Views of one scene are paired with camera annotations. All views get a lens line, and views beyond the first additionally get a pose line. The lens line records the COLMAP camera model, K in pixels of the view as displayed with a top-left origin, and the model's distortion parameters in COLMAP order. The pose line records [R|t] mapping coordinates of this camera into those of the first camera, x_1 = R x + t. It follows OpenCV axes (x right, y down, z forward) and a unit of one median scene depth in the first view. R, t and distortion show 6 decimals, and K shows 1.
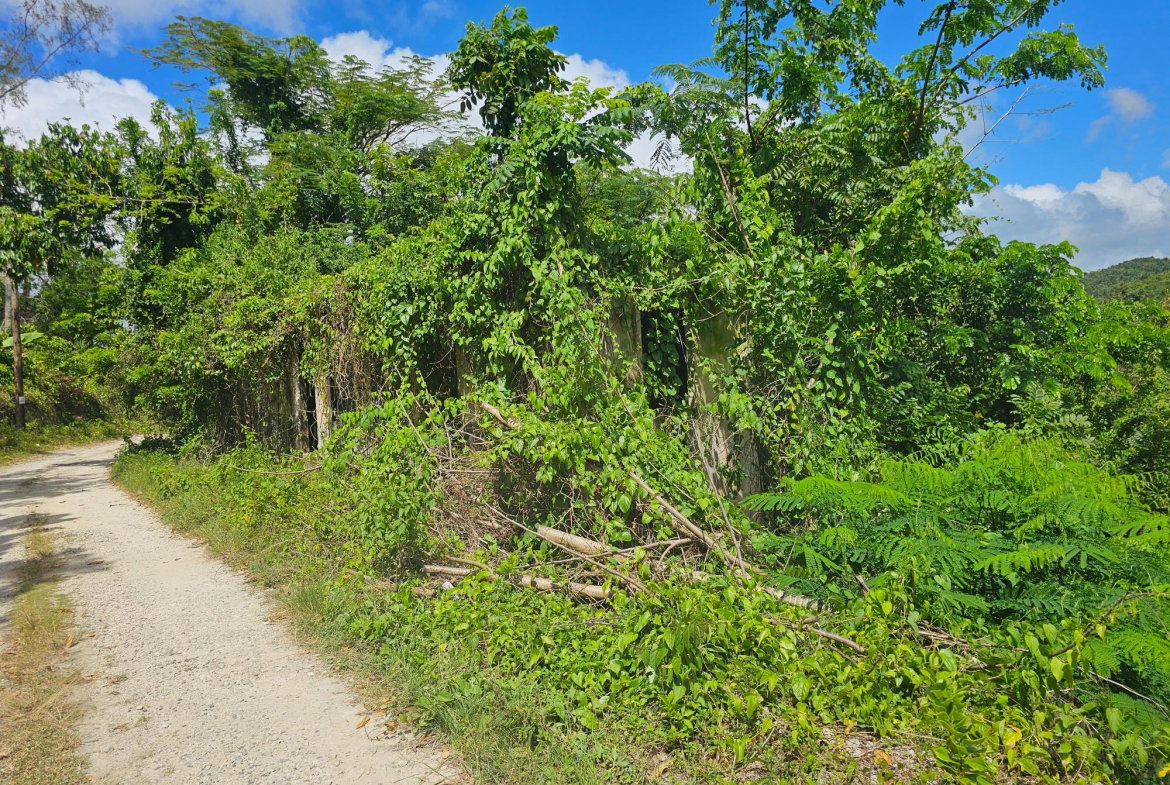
lens RADIAL K [[801.8, 0, 585.0], [0, 801.8, 392.5], [0, 0, 1]] dist [0.057835, -0.048510]
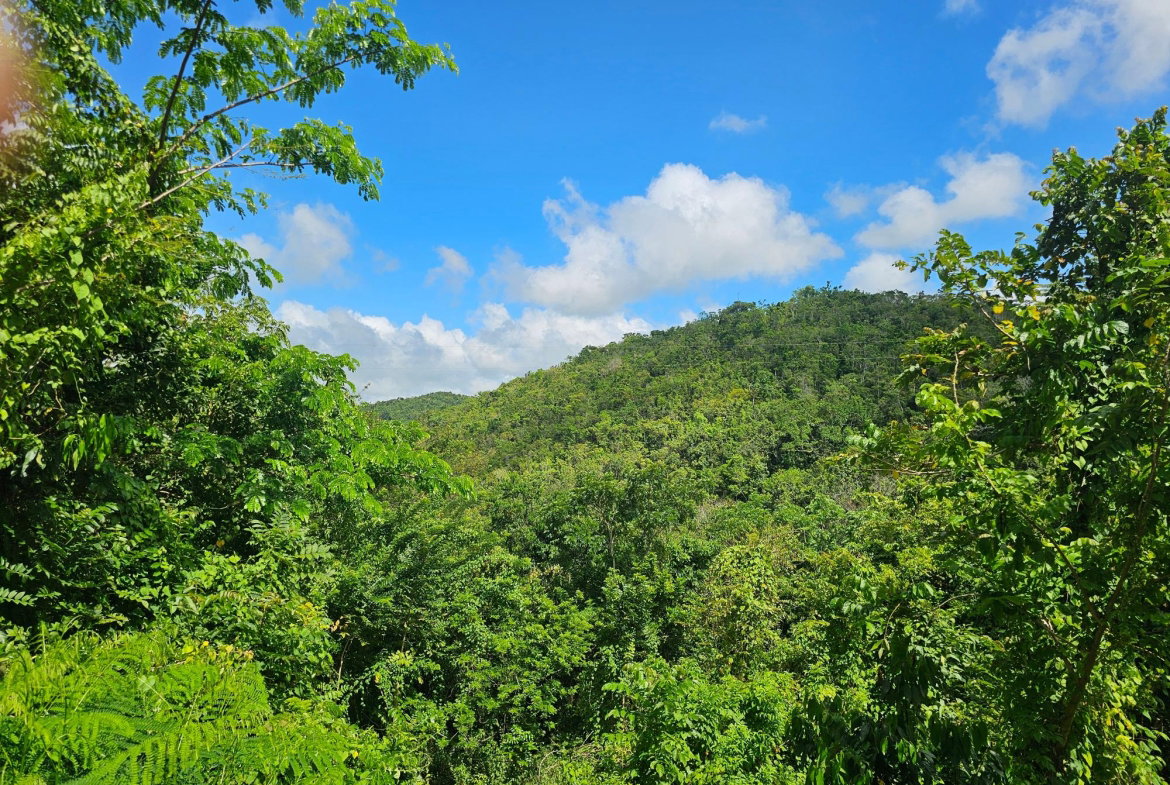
lens RADIAL K [[801.8, 0, 585.0], [0, 801.8, 392.5], [0, 0, 1]] dist [0.057835, -0.048510]
pose [[0.713194, 0.116085, 0.691288, 0.183793], [-0.027789, 0.990099, -0.137593, -0.022411], [-0.700416, 0.078920, 0.709358, 0.169693]]
